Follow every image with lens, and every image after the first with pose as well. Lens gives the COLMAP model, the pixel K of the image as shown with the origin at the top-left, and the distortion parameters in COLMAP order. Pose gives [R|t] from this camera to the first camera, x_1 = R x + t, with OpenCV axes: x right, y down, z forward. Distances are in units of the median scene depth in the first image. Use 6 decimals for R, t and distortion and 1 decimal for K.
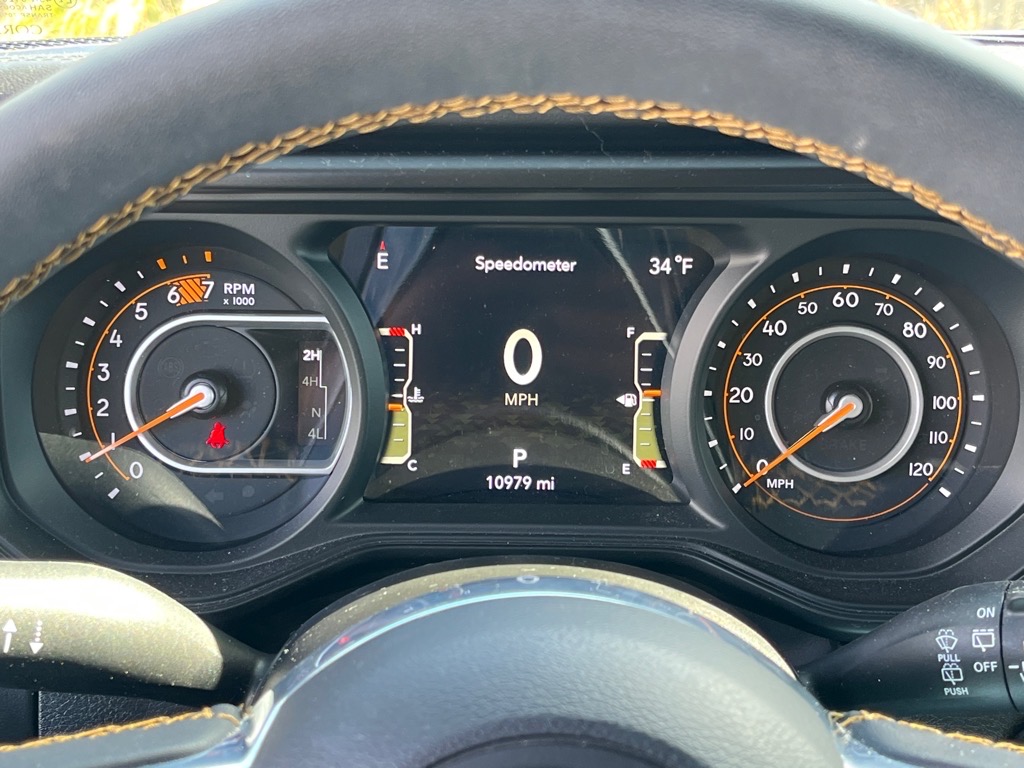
lens RADIAL K [[1587.2, 0, 509.9], [0, 1587.2, 380.9], [0, 0, 1]] dist [0.152197, 0.000000]
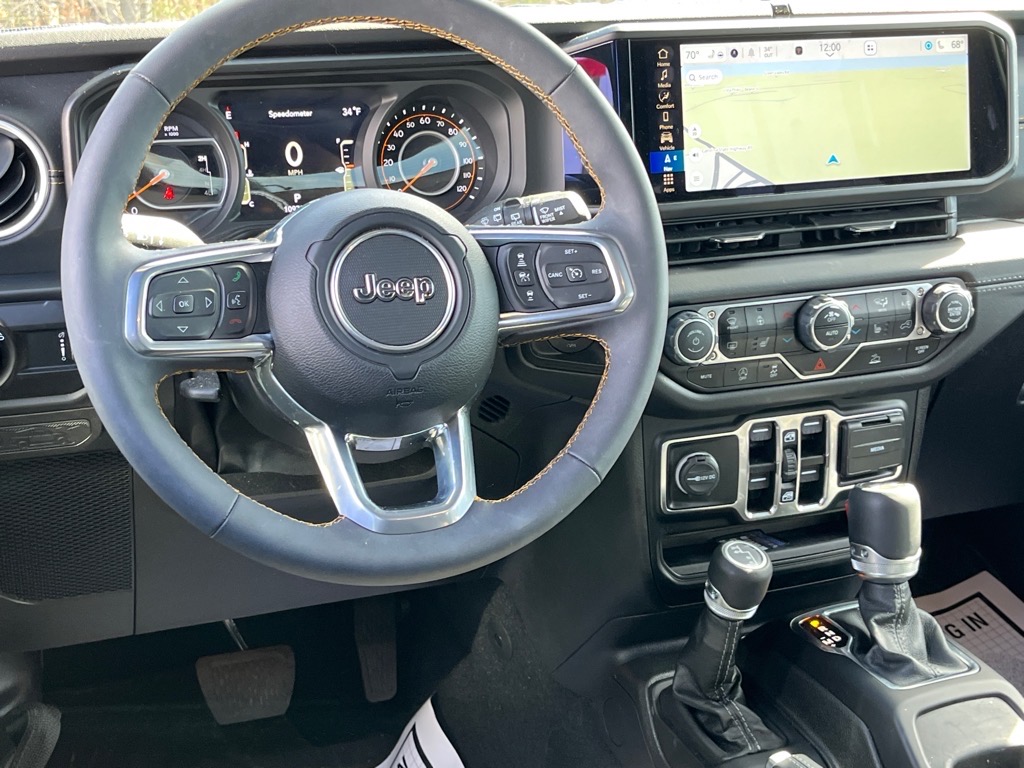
lens RADIAL K [[1396.8, 0, 486.3], [0, 1396.8, 374.0], [0, 0, 1]] dist [0.036612, 0.000000]
pose [[0.940126, -0.110513, 0.322412, -0.426978], [0.114105, 0.993438, 0.007800, 0.323754], [-0.321158, 0.029456, 0.946567, -1.020408]]
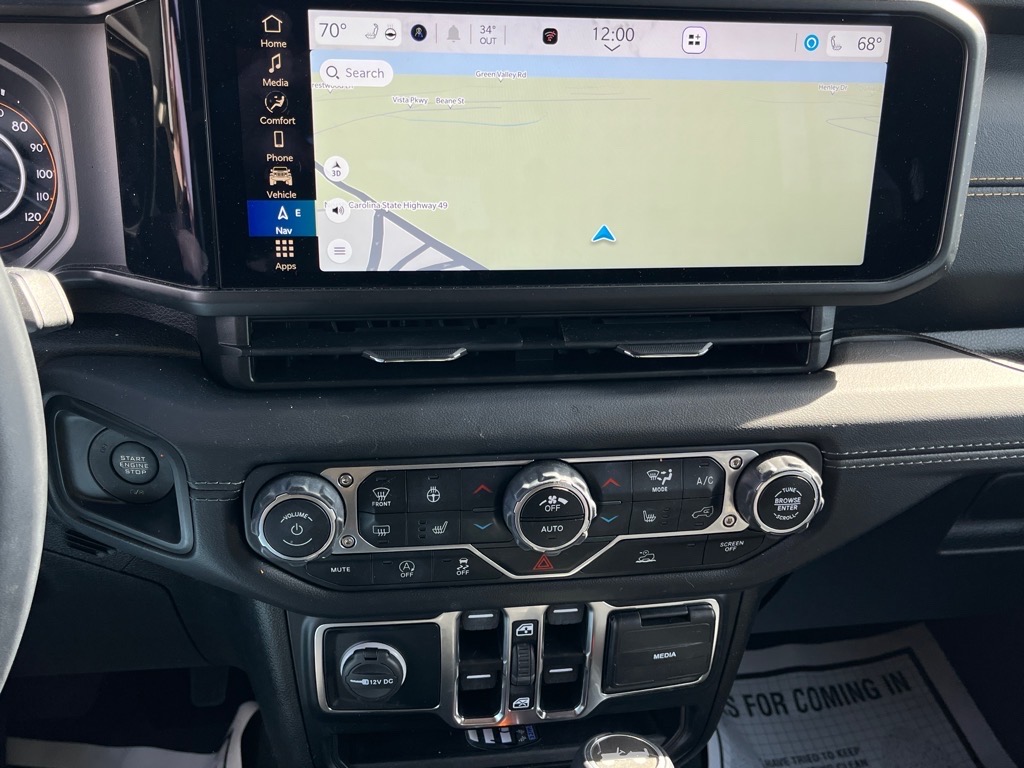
lens RADIAL K [[940.5, 0, 513.6], [0, 940.5, 380.7], [0, 0, 1]] dist [0.018797, 0.000000]
pose [[0.988802, -0.030472, 0.146090, 0.586016], [0.008954, 0.989282, 0.145745, 0.083394], [-0.148965, -0.142804, 0.978476, -0.009905]]
